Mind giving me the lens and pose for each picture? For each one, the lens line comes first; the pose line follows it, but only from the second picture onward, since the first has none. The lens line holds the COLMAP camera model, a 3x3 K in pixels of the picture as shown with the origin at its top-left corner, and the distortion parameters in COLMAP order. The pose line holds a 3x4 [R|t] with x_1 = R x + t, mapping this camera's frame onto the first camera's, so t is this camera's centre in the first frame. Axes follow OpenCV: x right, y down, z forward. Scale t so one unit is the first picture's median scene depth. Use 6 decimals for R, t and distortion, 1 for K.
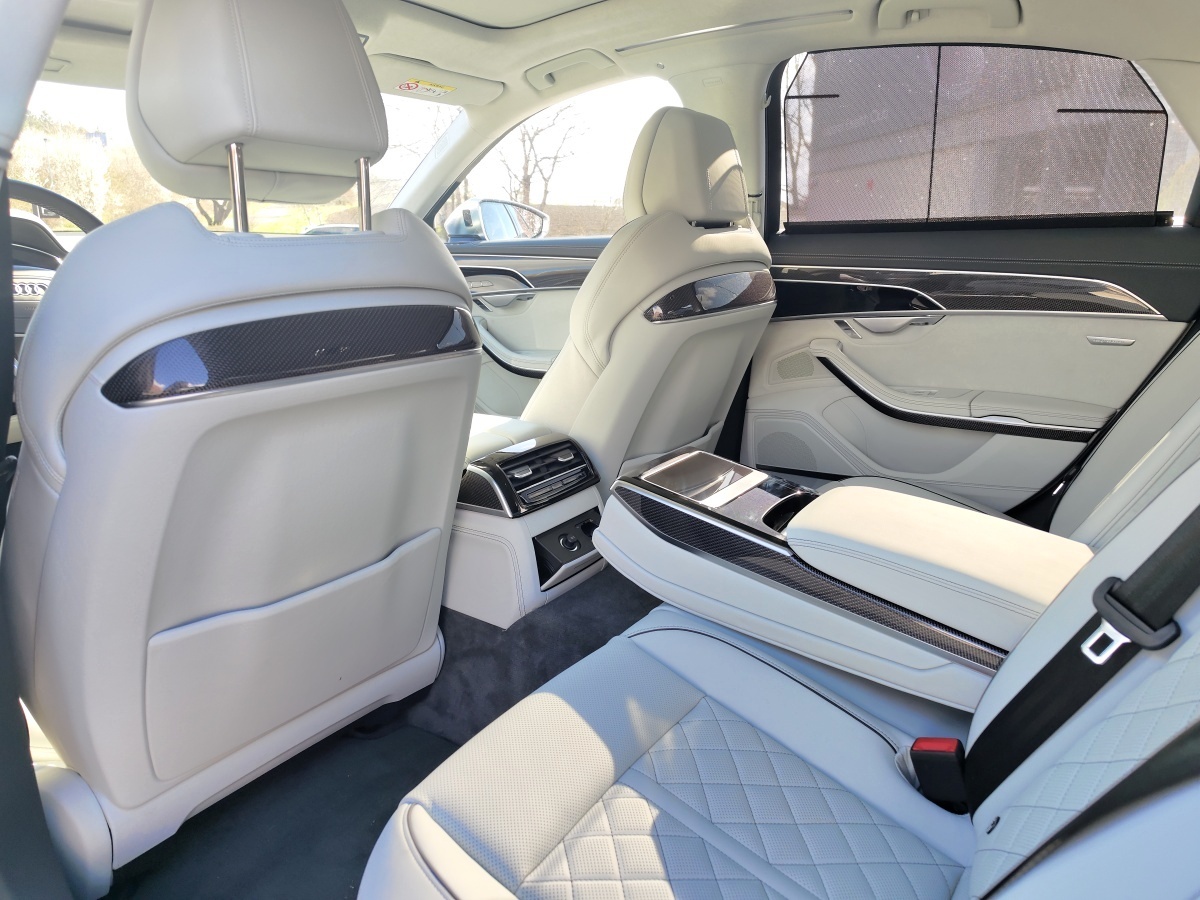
lens RADIAL K [[818.9, 0, 601.7], [0, 818.9, 447.8], [0, 0, 1]] dist [0.011654, -0.015214]
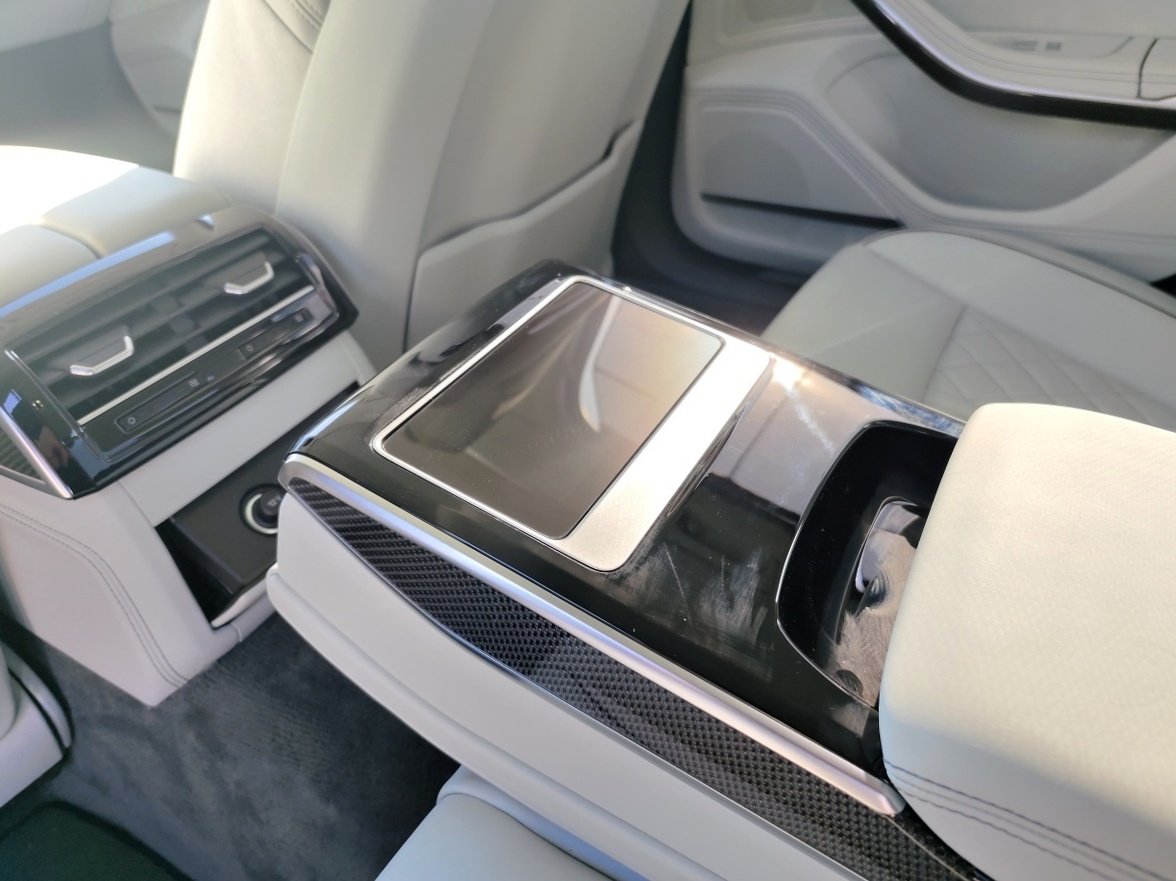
lens RADIAL K [[802.5, 0, 581.3], [0, 802.5, 441.0], [0, 0, 1]] dist [0.011654, -0.015214]
pose [[0.996274, -0.067366, 0.053856, 0.092091], [0.040465, 0.916539, 0.397892, -0.066551], [-0.076166, -0.394231, 0.915850, 0.608563]]
